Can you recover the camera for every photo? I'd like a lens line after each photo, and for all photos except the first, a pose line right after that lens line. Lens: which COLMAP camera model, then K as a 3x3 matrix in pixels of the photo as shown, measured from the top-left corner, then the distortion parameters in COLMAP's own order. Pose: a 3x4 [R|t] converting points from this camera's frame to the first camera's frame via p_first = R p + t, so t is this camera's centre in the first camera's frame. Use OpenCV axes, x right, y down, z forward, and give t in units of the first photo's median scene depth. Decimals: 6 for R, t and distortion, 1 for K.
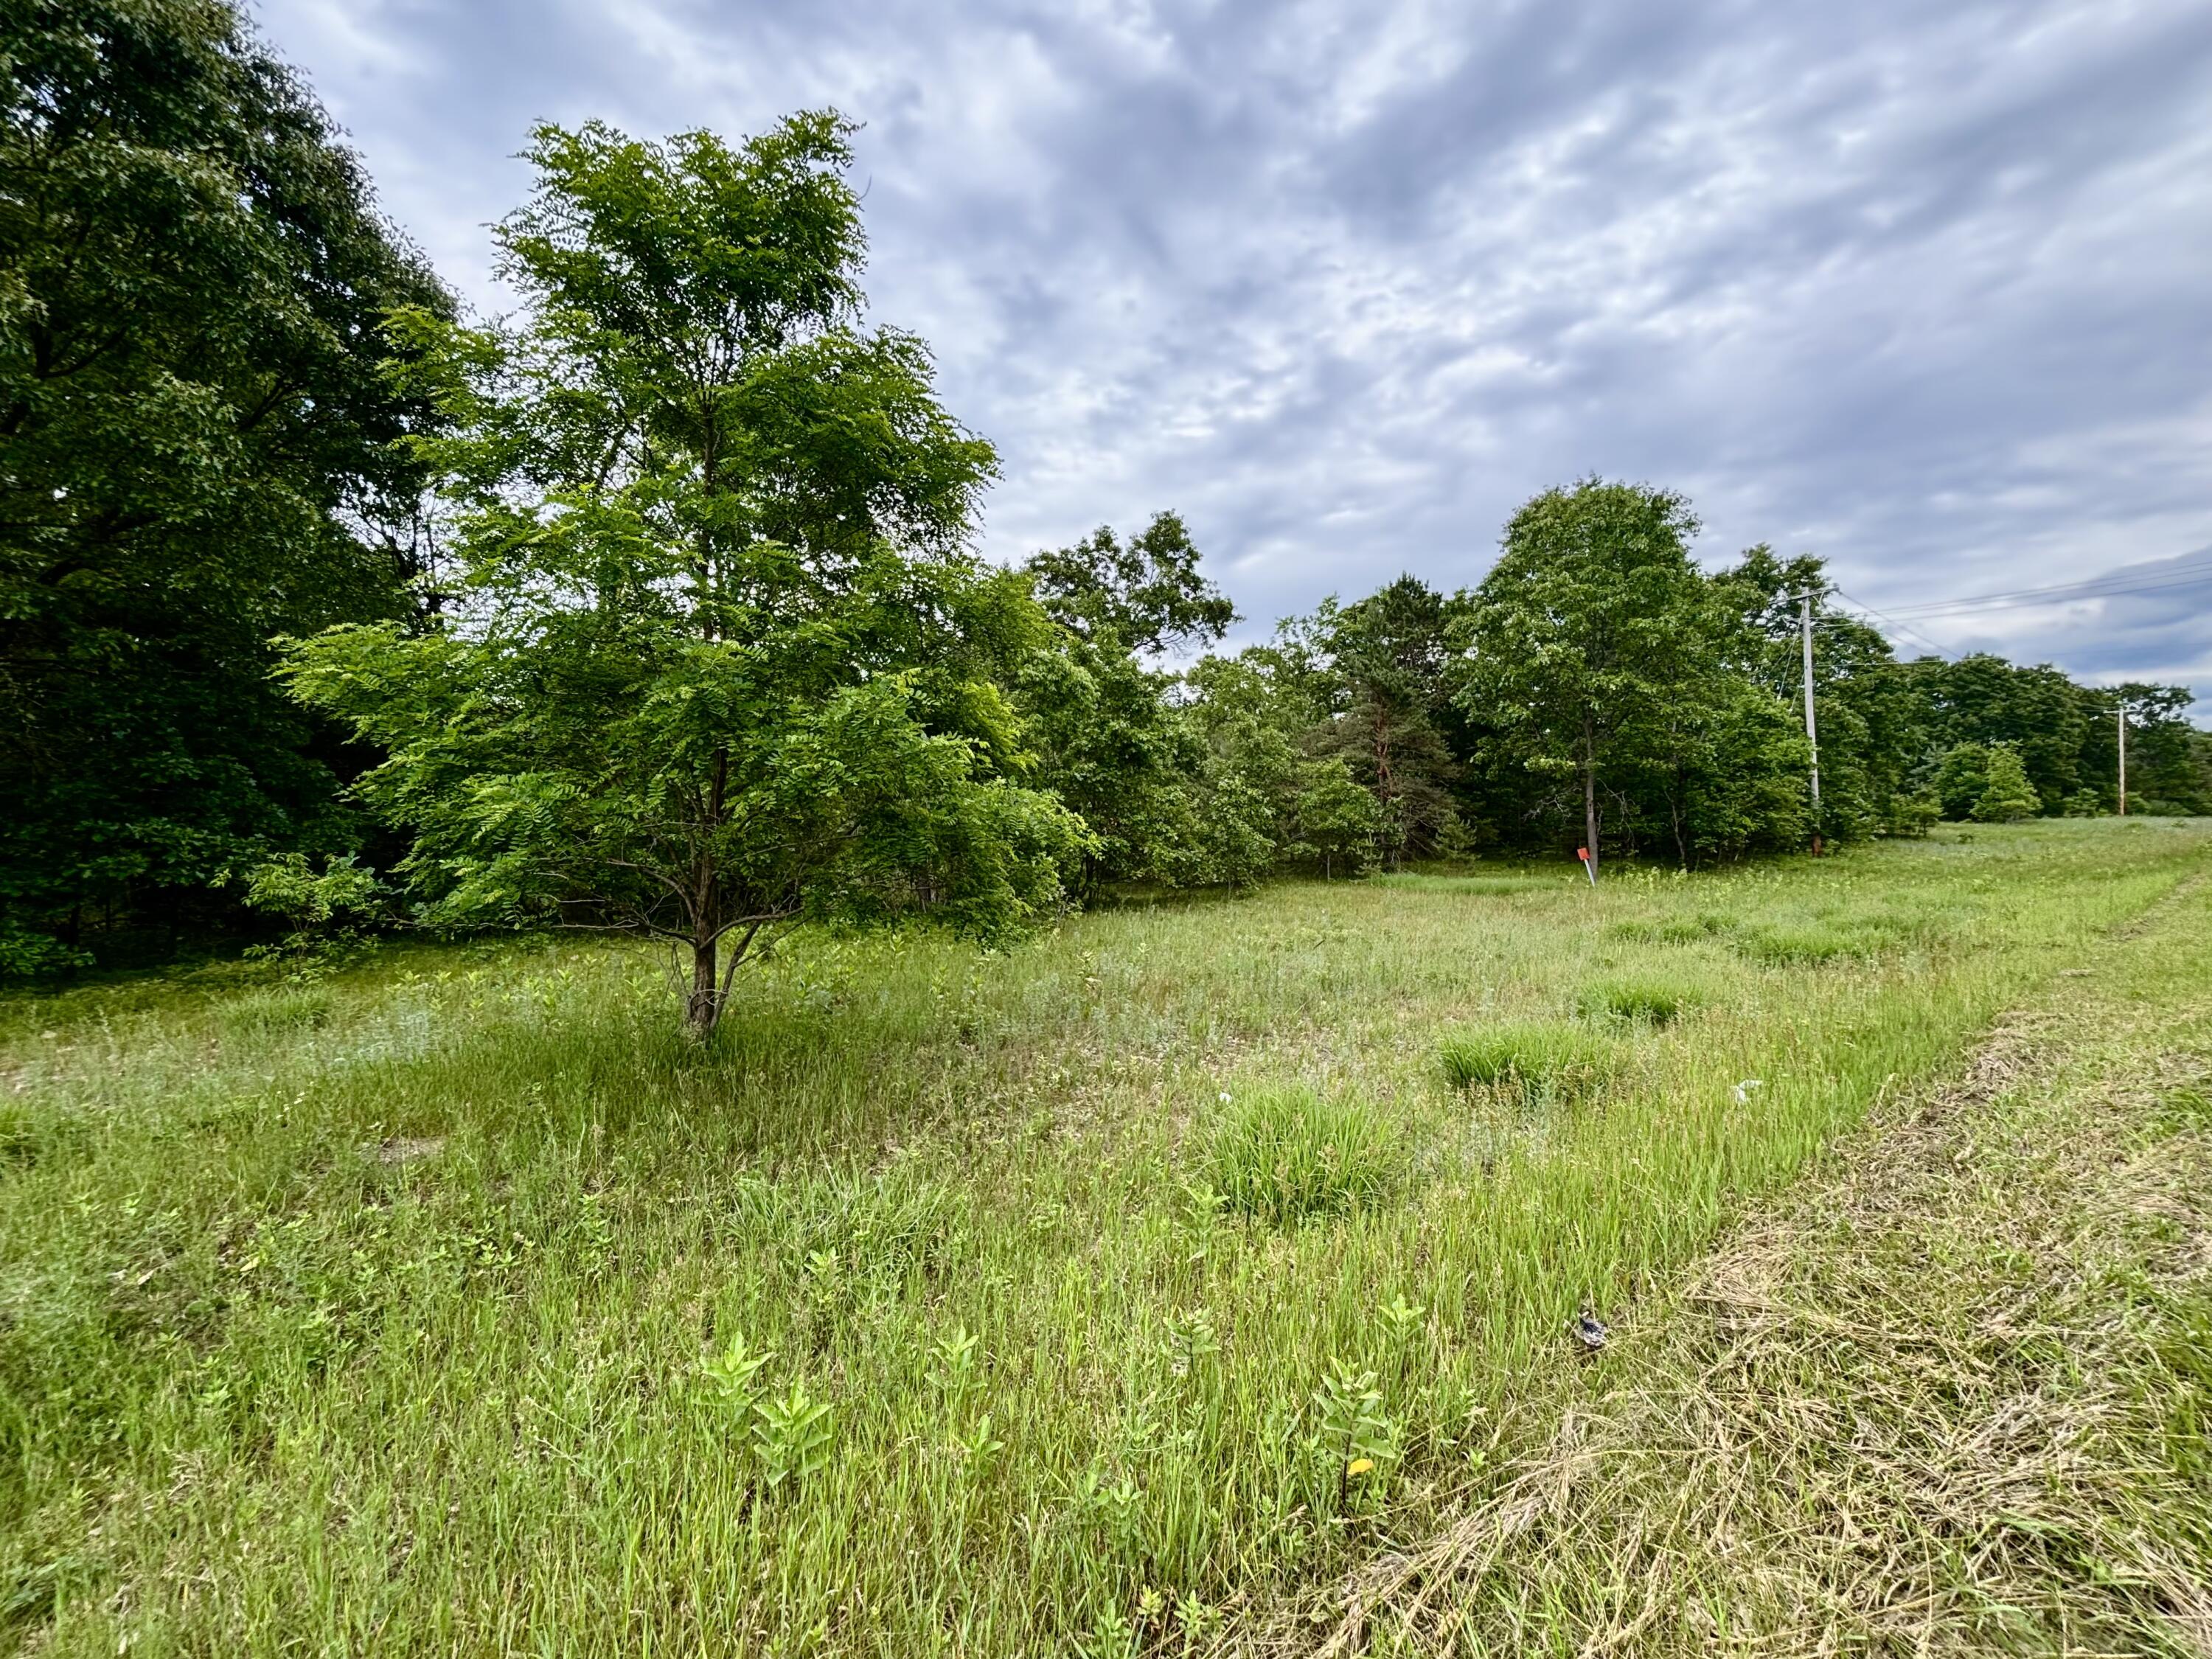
lens RADIAL K [[890.0, 0, 1103.1], [0, 890.0, 826.0], [0, 0, 1]] dist [-0.001165, -0.000254]
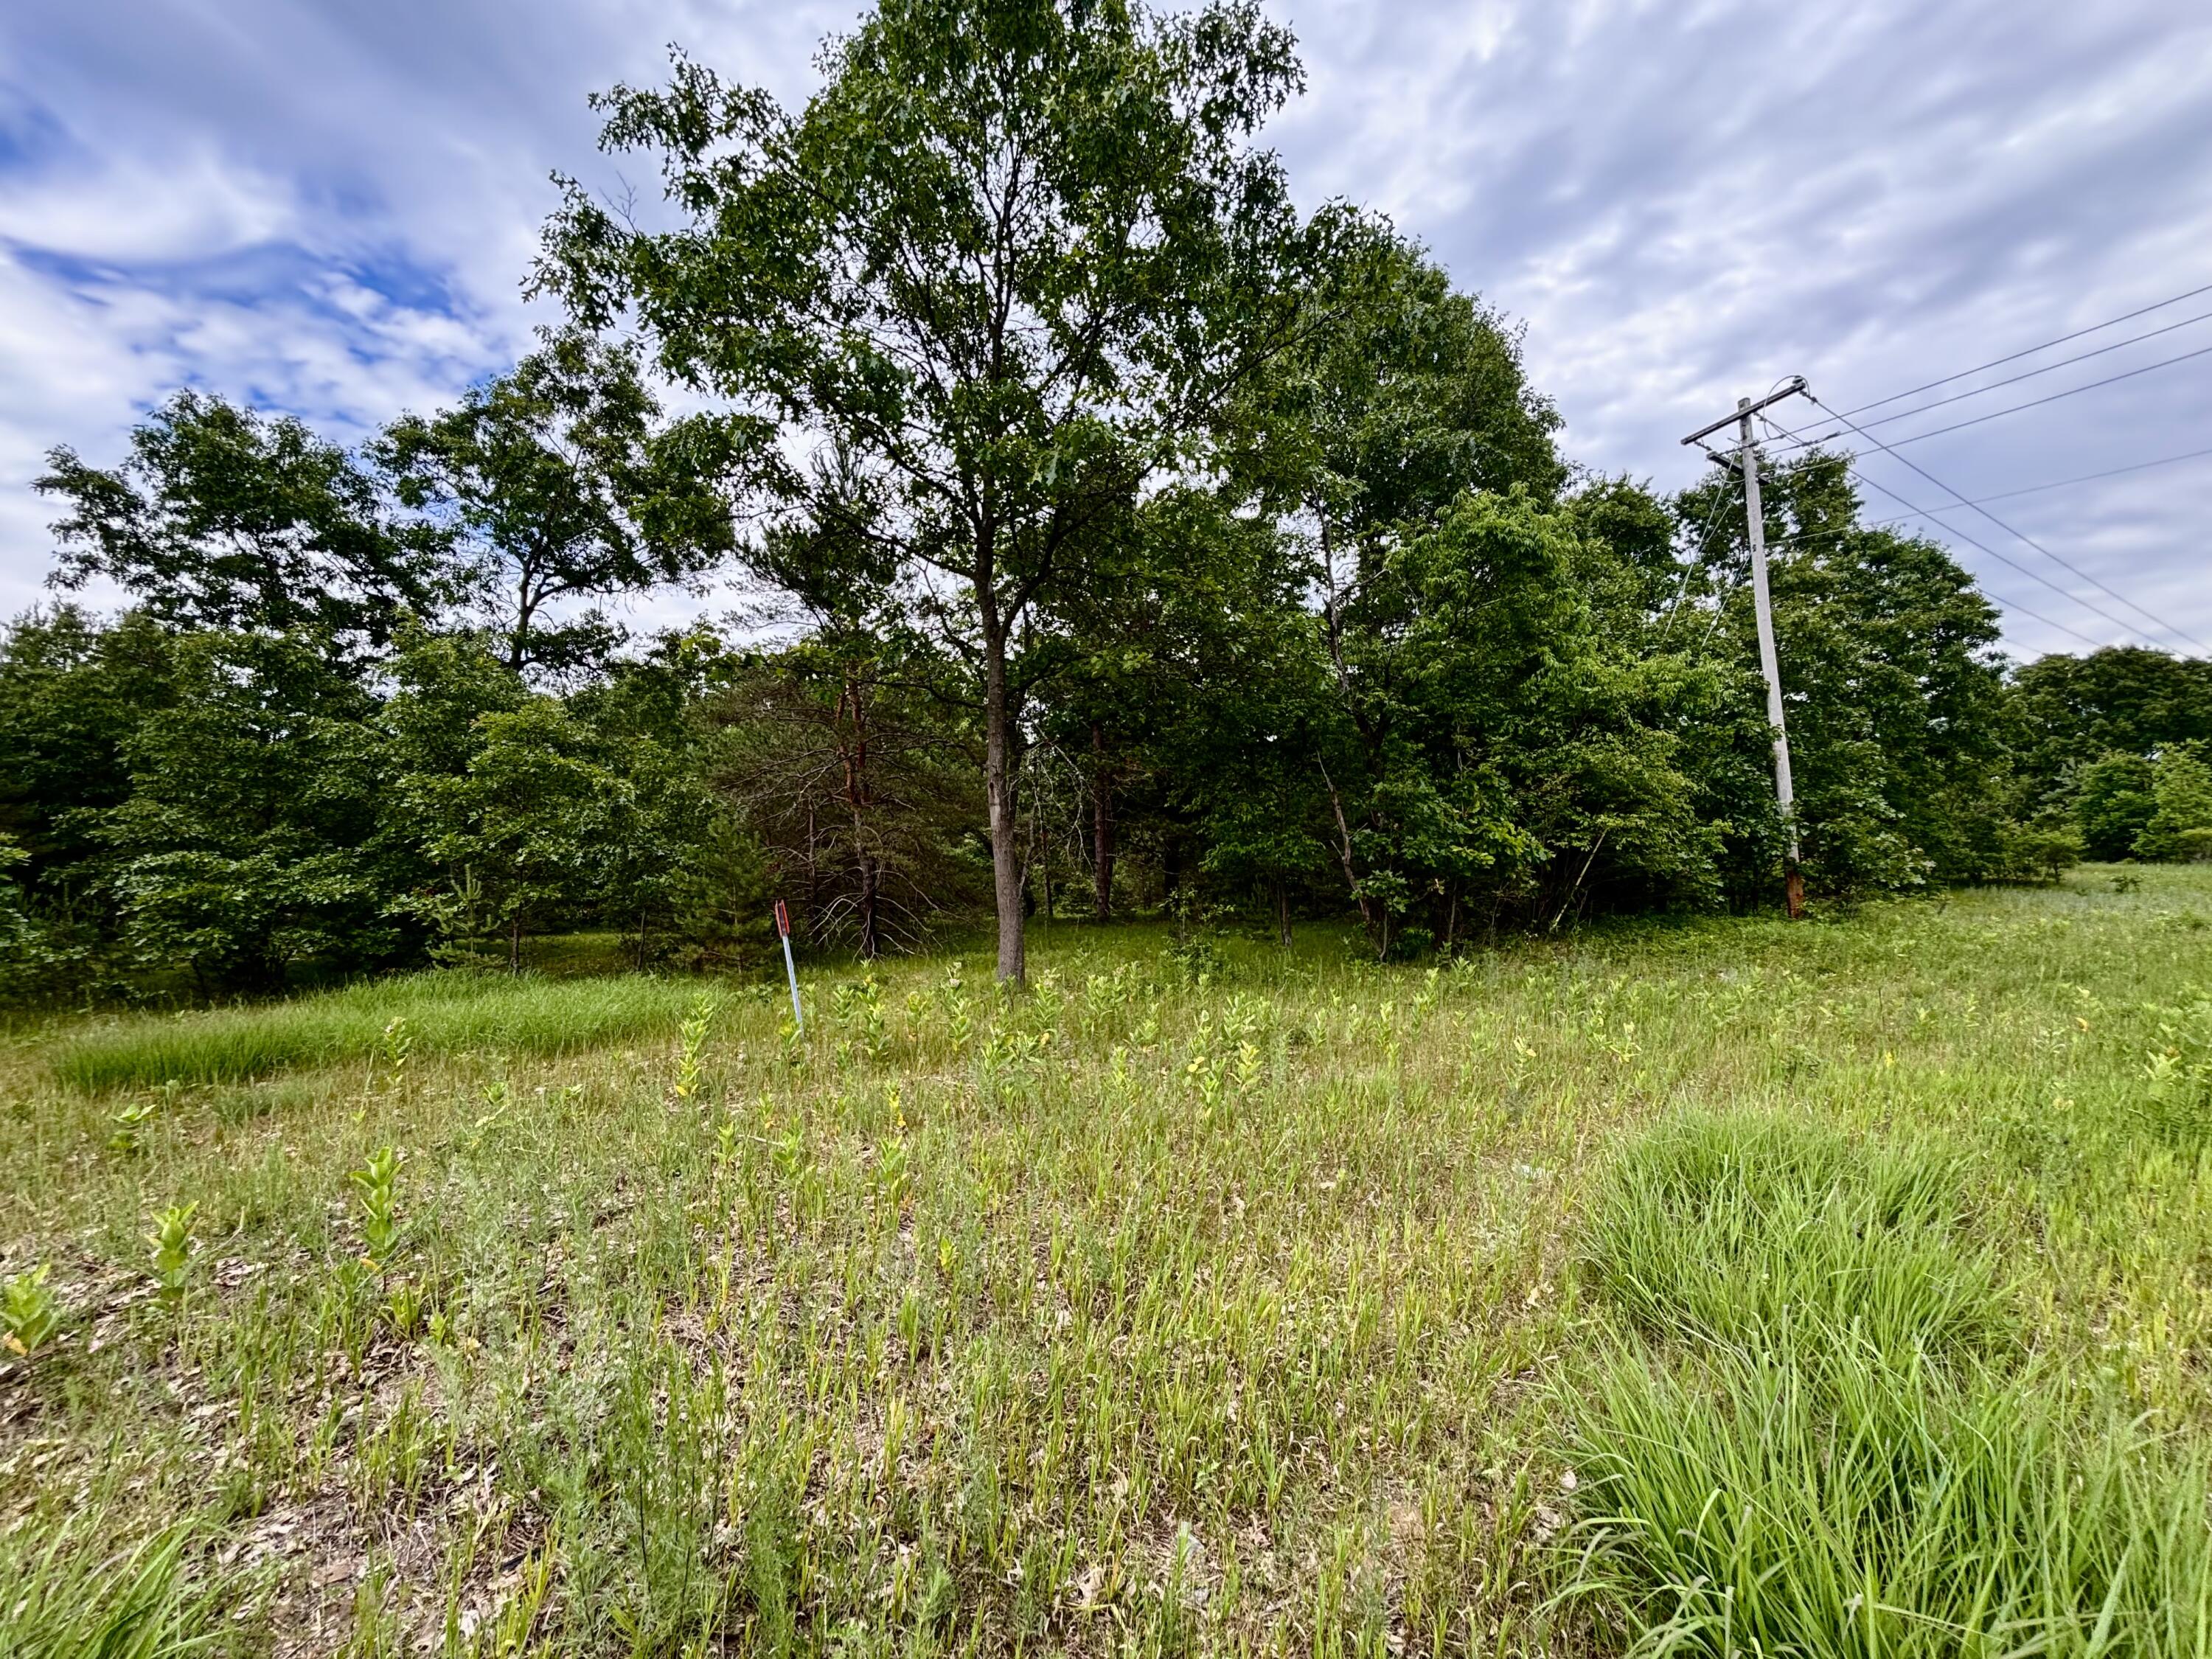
lens RADIAL K [[890.0, 0, 1106.5], [0, 890.0, 833.4], [0, 0, 1]] dist [-0.001165, -0.000254]
pose [[0.996310, -0.016804, -0.084161, 0.283218], [0.011475, 0.997922, -0.063410, 0.008497], [0.085052, 0.062210, 0.994433, 0.288804]]
